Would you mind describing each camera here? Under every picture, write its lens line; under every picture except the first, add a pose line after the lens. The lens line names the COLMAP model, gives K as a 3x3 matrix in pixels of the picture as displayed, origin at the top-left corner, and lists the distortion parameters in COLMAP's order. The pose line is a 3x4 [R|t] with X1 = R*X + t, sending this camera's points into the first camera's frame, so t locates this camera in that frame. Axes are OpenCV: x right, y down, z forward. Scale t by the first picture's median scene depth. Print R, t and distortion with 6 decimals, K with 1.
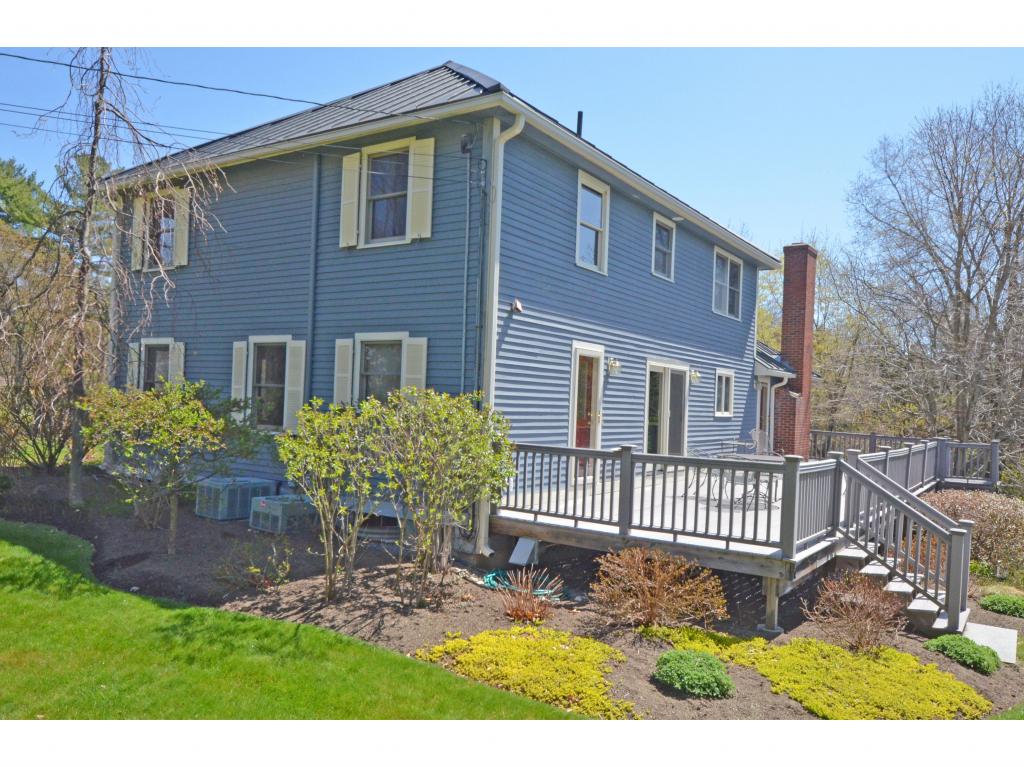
lens RADIAL K [[767.0, 0, 512.0], [0, 767.0, 383.5], [0, 0, 1]] dist [0.000254, -0.000475]
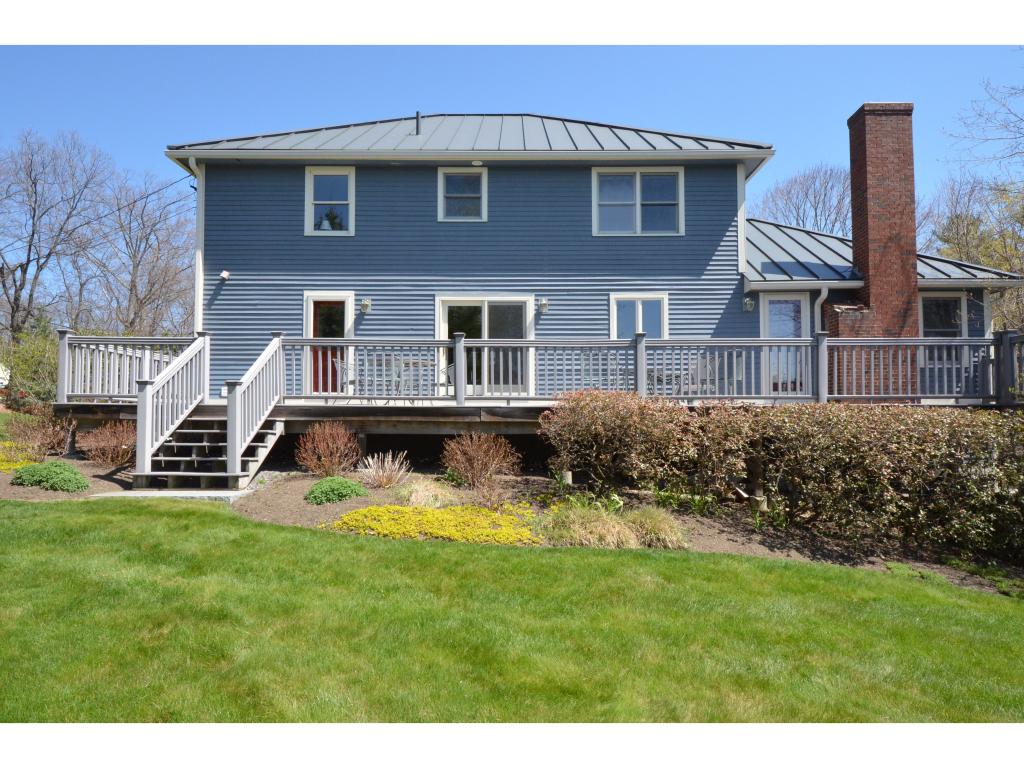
lens RADIAL K [[641.0, 0, 512.0], [0, 641.0, 384.0], [0, 0, 1]] dist [0.008841, 0.001081]
pose [[0.563879, -0.072817, -0.822641, 1.129973], [0.043768, 0.997340, -0.058280, 0.178572], [0.824696, -0.003142, 0.565567, 0.609074]]
